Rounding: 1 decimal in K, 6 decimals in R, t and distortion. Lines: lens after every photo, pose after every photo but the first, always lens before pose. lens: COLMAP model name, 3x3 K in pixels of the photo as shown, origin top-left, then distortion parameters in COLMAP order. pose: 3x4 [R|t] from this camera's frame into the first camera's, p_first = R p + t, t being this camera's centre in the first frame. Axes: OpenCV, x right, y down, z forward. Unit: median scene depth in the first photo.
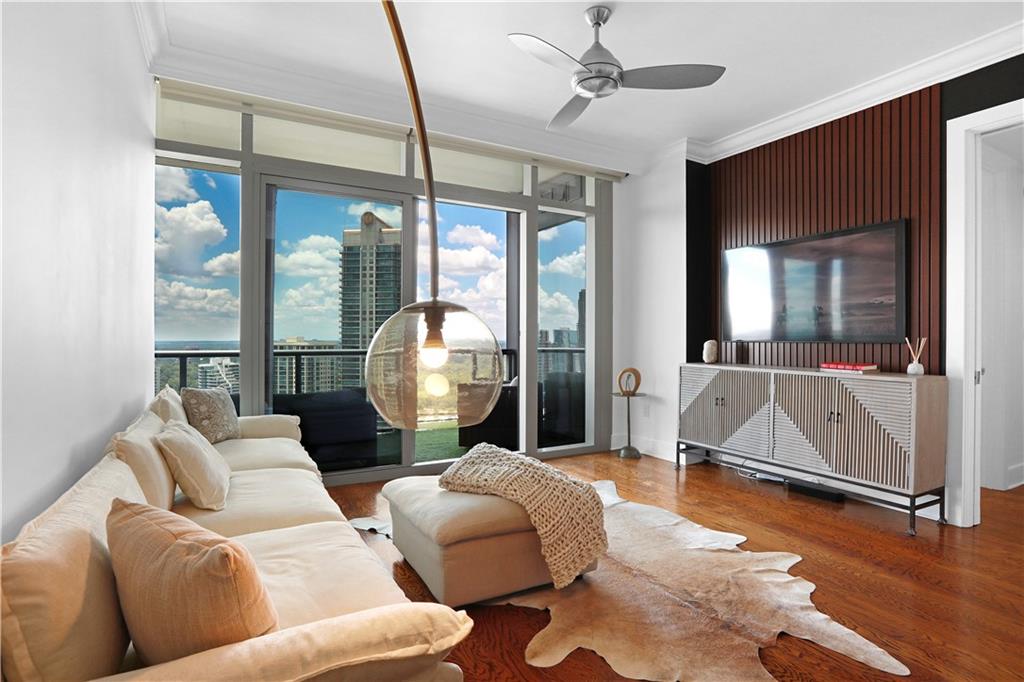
lens RADIAL K [[521.2, 0, 508.0], [0, 521.2, 338.7], [0, 0, 1]] dist [-0.062729, 0.030982]
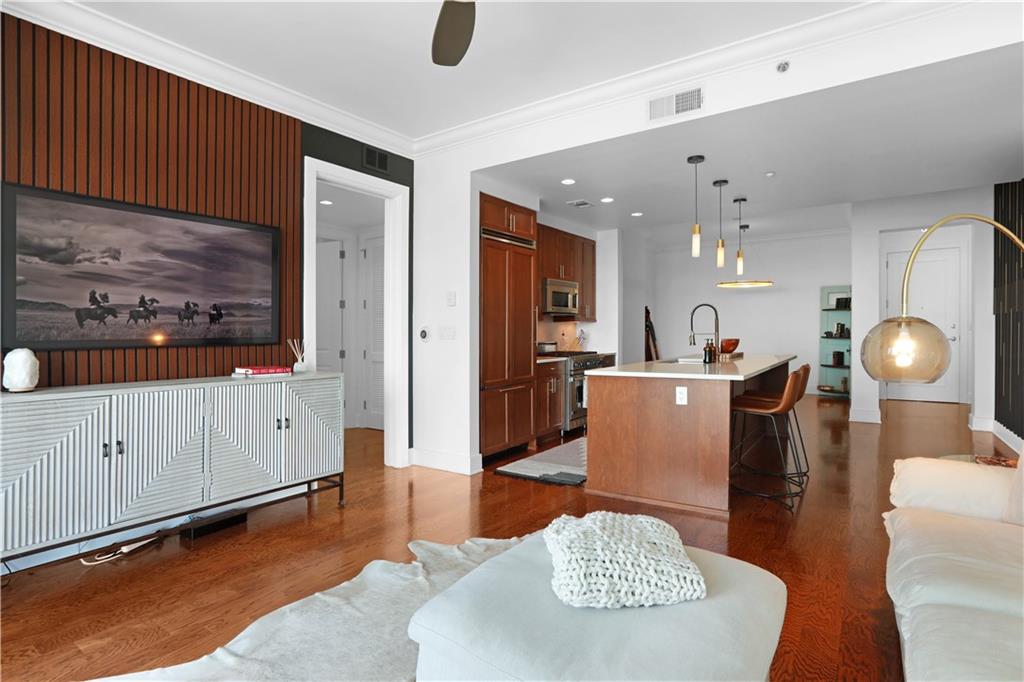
lens RADIAL K [[521.2, 0, 508.0], [0, 521.2, 338.7], [0, 0, 1]] dist [-0.062729, 0.030982]
pose [[-0.432178, -0.004952, 0.901775, -0.340353], [0.011072, 0.999880, 0.010797, -0.008131], [-0.901720, 0.014651, -0.432072, 0.881654]]
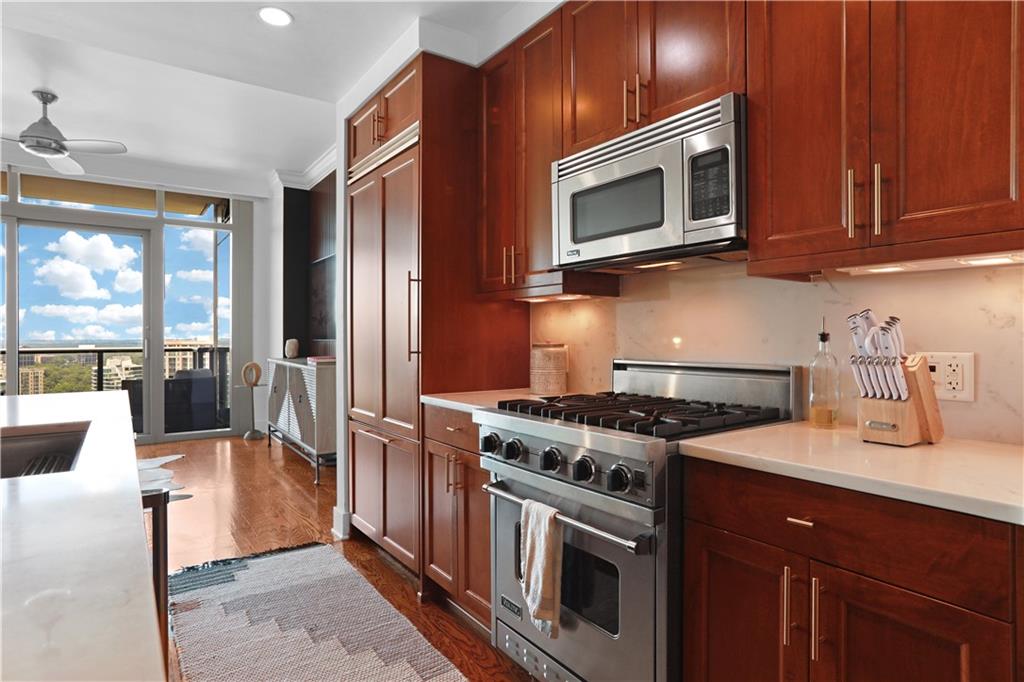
lens RADIAL K [[565.0, 0, 512.5], [0, 565.0, 336.5], [0, 0, 1]] dist [-0.083907, 0.065458]
pose [[0.994685, -0.002190, 0.102939, 0.874373], [0.002186, 0.999998, 0.000147, -0.001887], [-0.102939, 0.000079, 0.994688, -0.396771]]
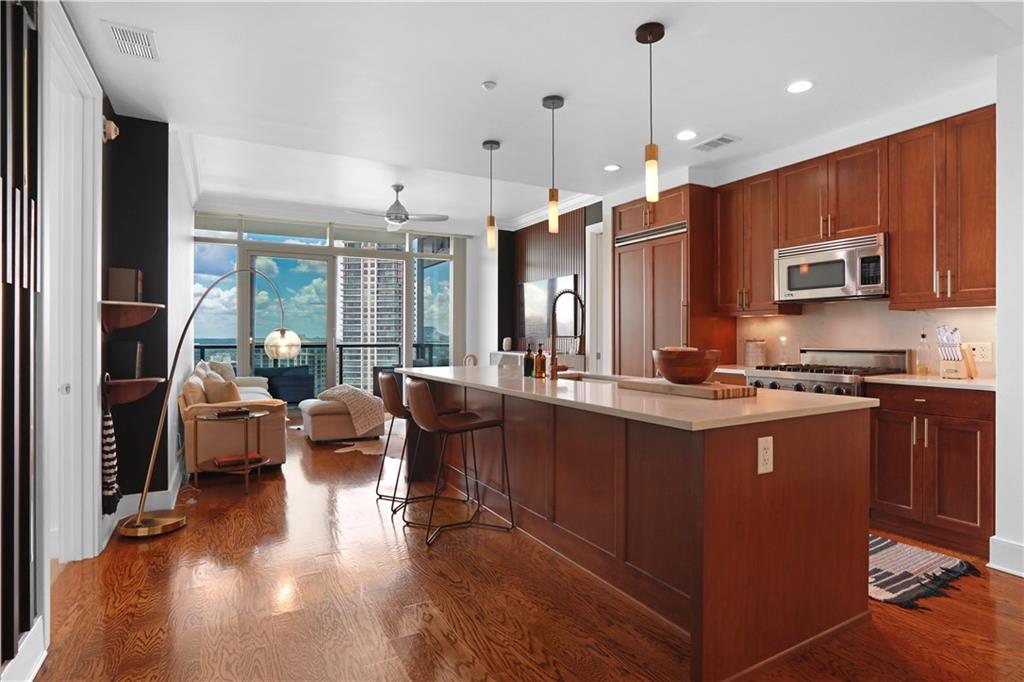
lens RADIAL K [[533.8, 0, 510.2], [0, 533.8, 336.1], [0, 0, 1]] dist [-0.065295, 0.036741]
pose [[0.999958, -0.002380, -0.008887, 0.473398], [0.002386, 0.999997, 0.000715, -0.002959], [0.008885, -0.000737, 0.999960, -0.876581]]
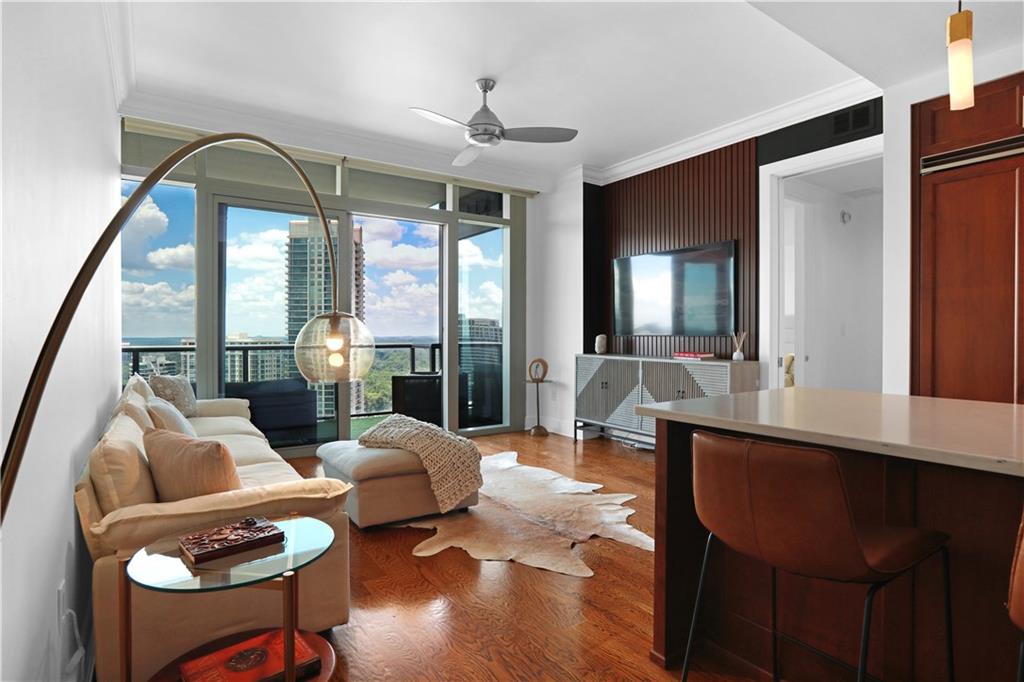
lens RADIAL K [[533.8, 0, 510.2], [0, 533.8, 336.1], [0, 0, 1]] dist [-0.065295, 0.036741]
pose [[0.996191, -0.003344, 0.087135, 0.084165], [0.003055, 0.999989, 0.003444, 0.001444], [-0.087146, -0.003164, 0.996191, -0.240607]]
